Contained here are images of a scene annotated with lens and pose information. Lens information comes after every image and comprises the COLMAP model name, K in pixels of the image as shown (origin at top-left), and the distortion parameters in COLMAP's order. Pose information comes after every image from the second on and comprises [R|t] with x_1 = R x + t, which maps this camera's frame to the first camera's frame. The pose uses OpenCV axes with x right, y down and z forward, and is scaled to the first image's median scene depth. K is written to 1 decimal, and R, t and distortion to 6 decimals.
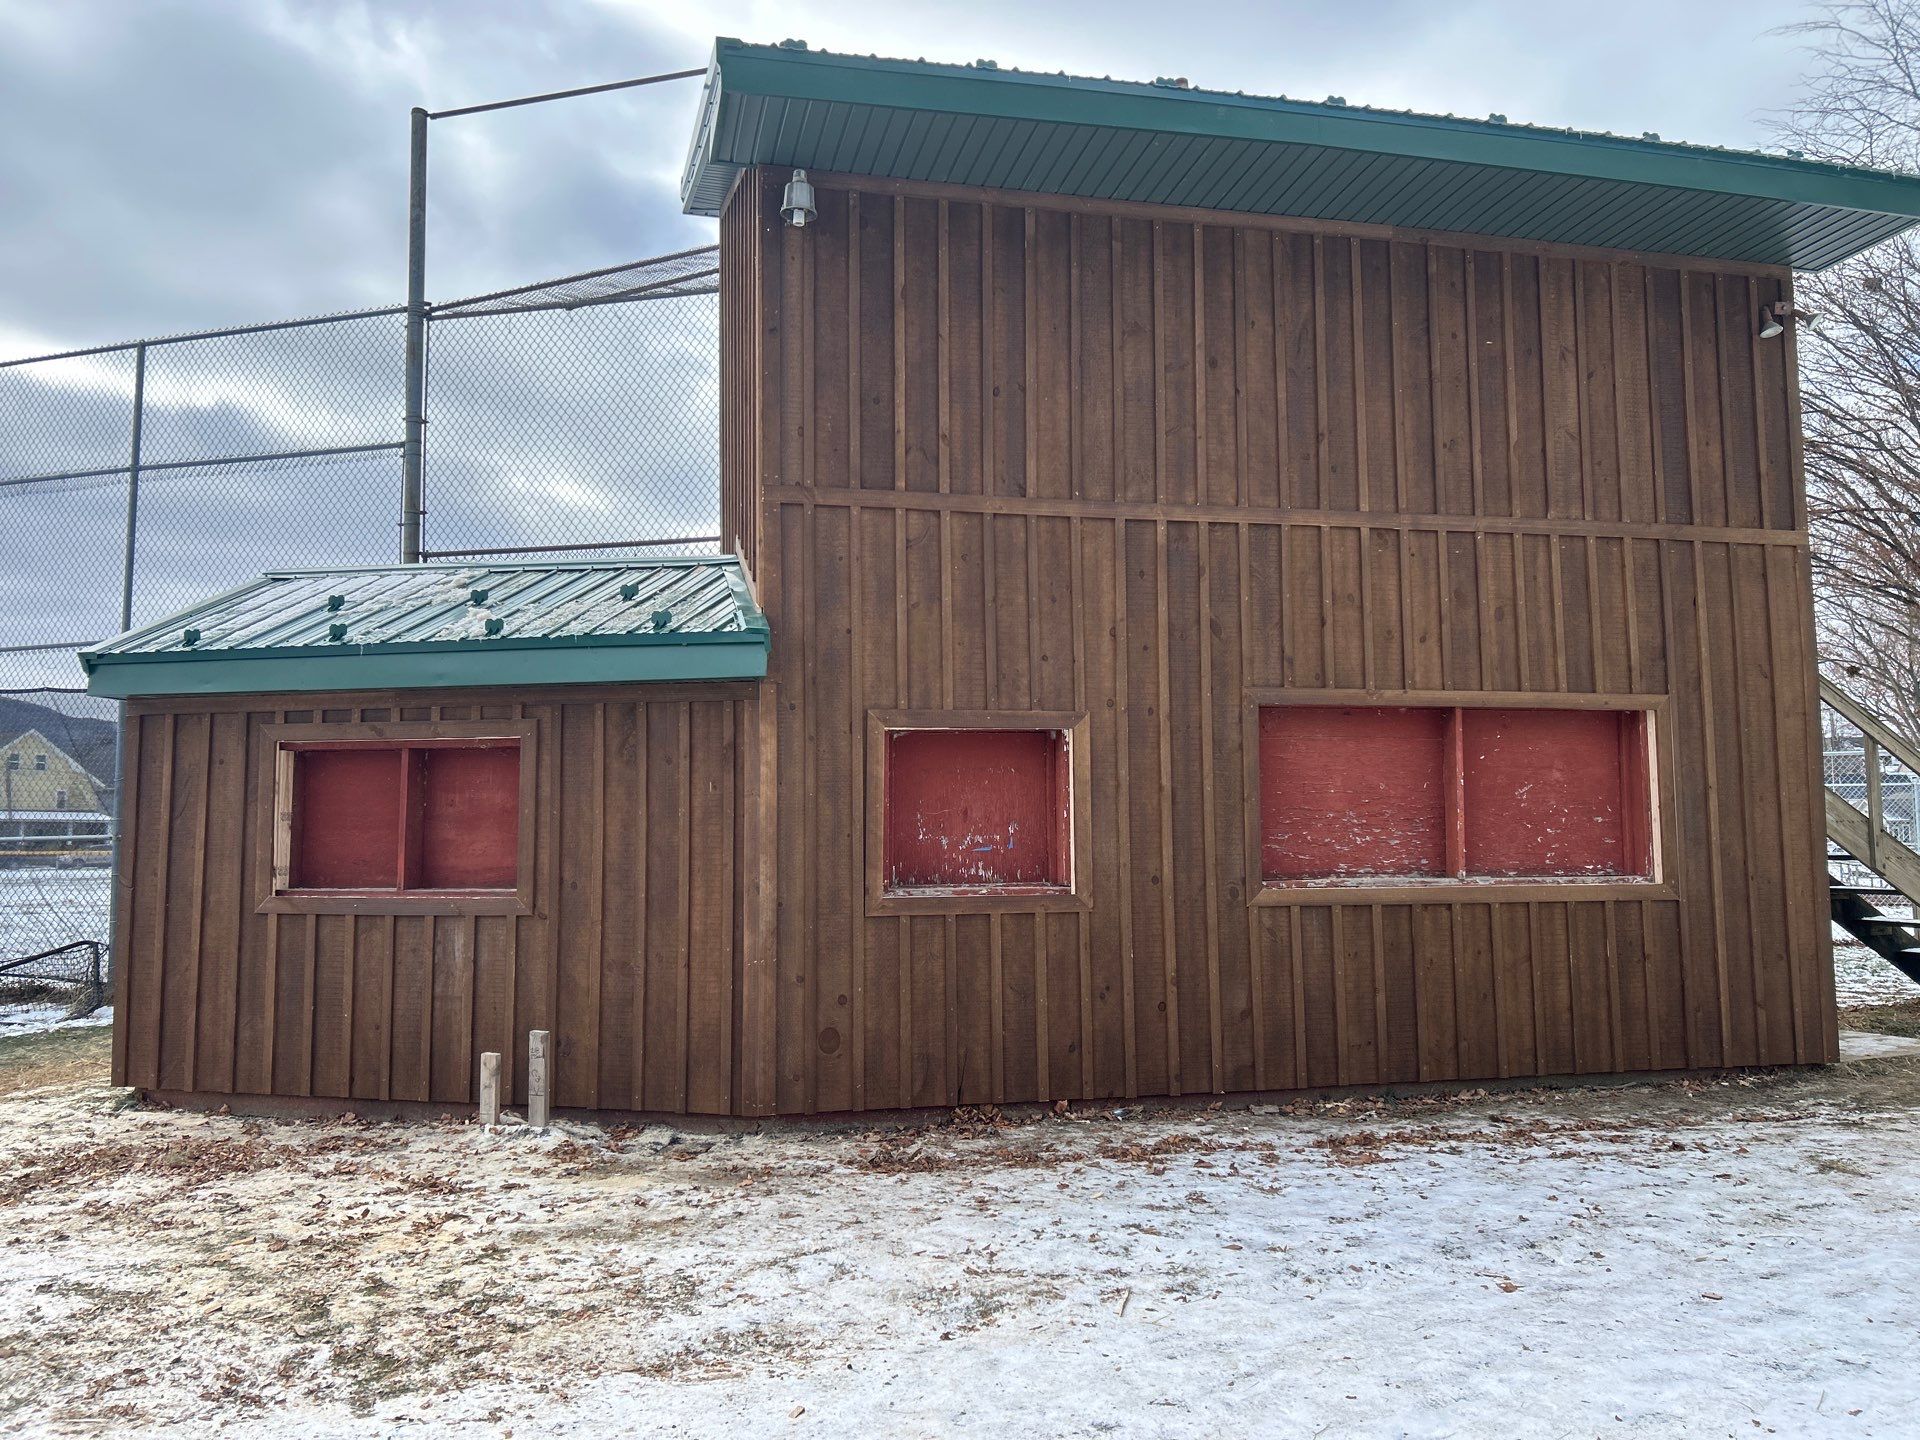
lens RADIAL K [[1442.7, 0, 953.6], [0, 1442.7, 714.0], [0, 0, 1]] dist [0.047193, -0.042671]
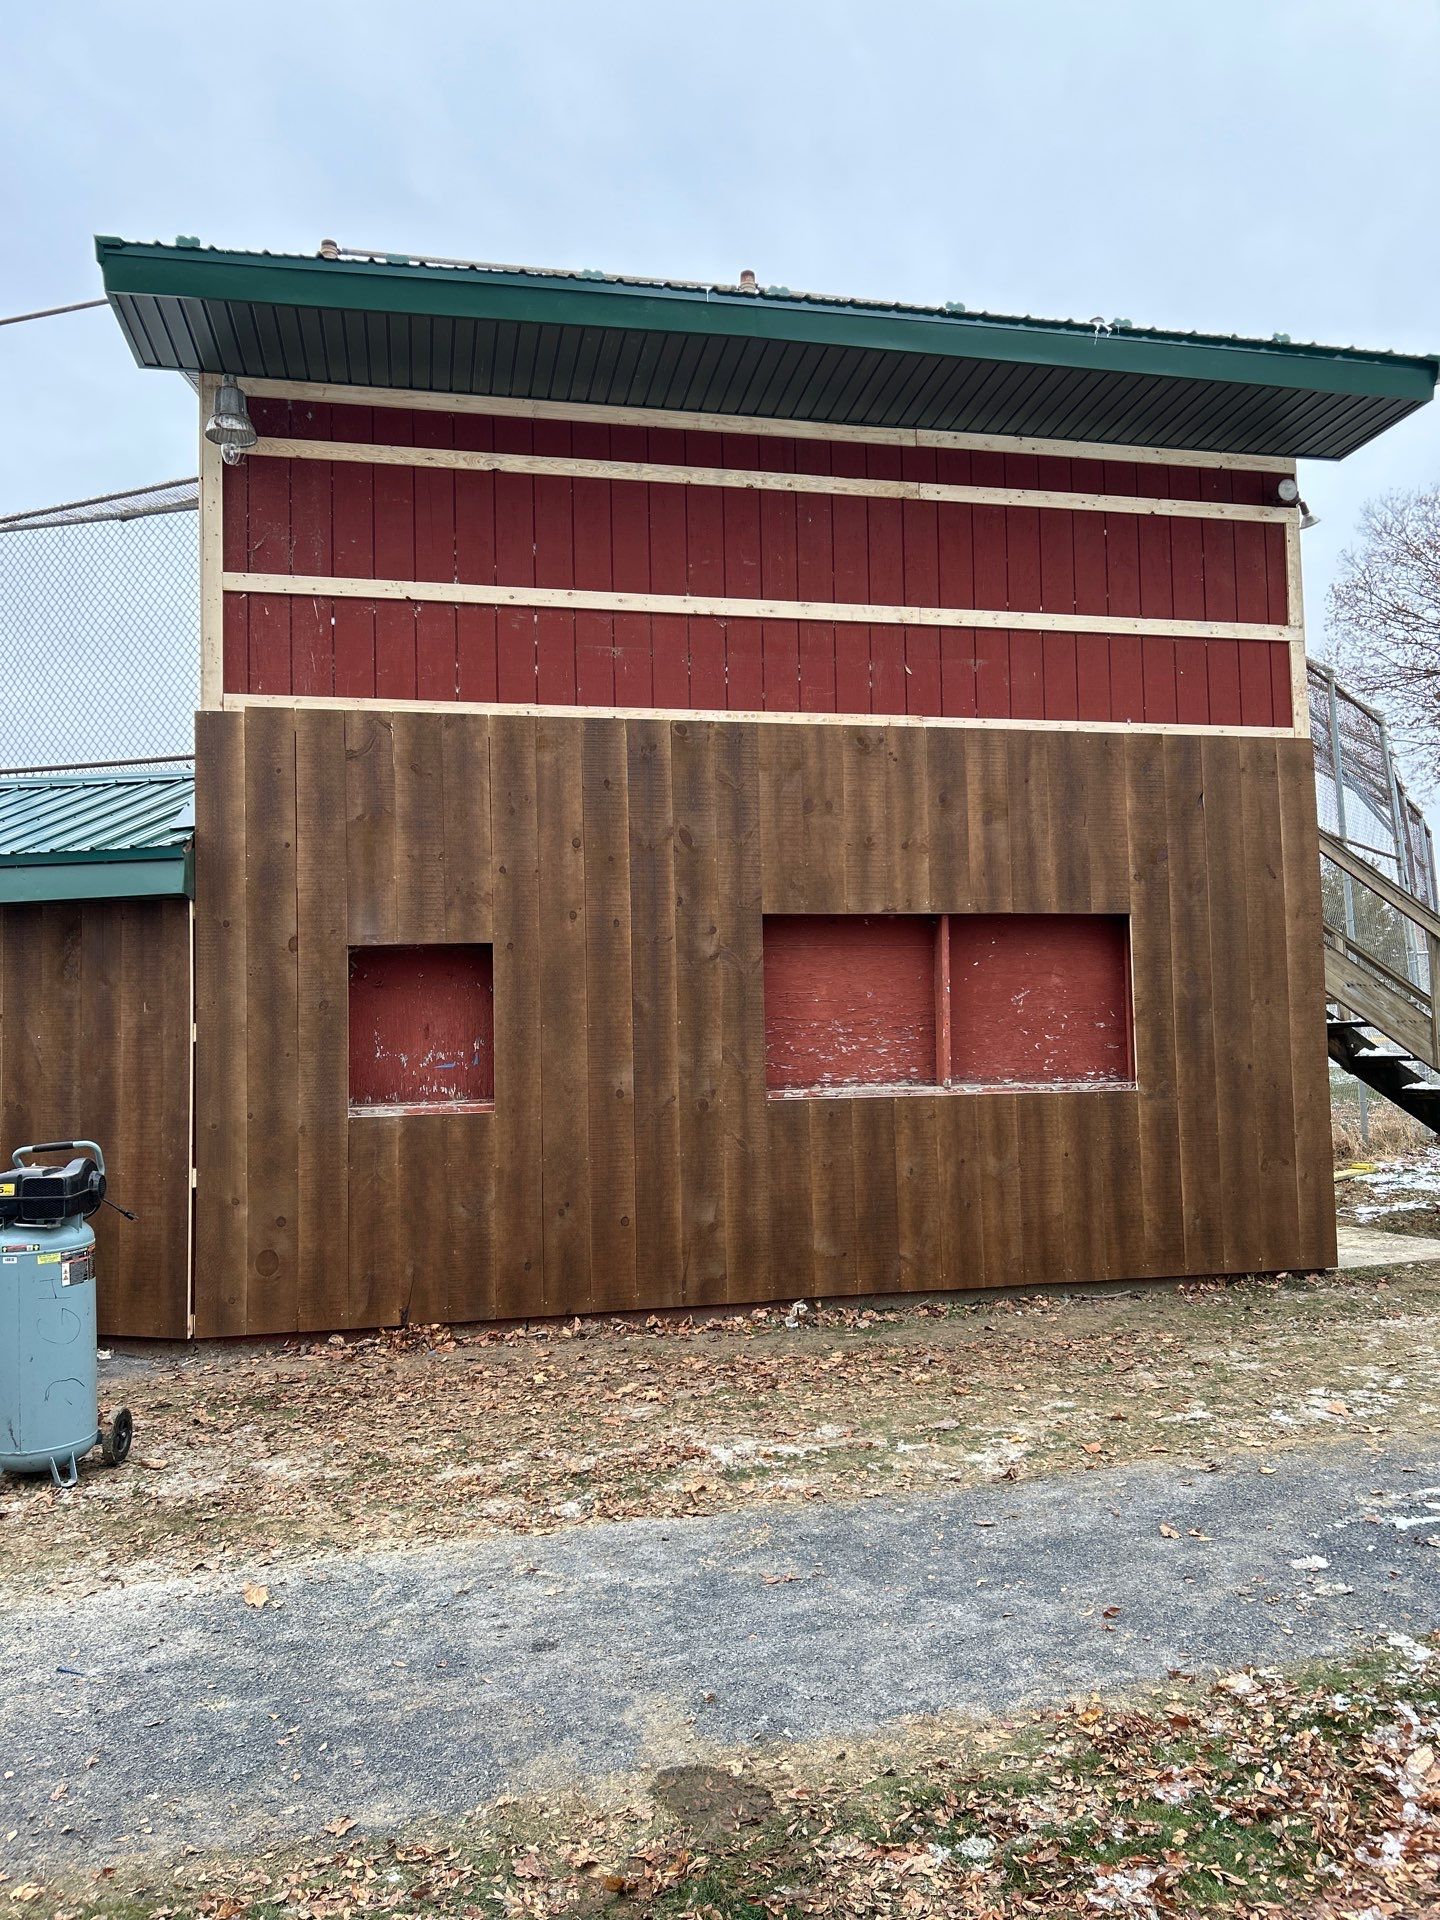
lens RADIAL K [[1428.7, 0, 721.4], [0, 1428.7, 954.7], [0, 0, 1]] dist [0.093017, -0.166786]
pose [[0.999862, -0.014565, -0.007969, 0.198984], [0.014728, 0.999675, 0.020820, 0.000929], [0.007663, -0.020934, 0.999751, 0.024311]]
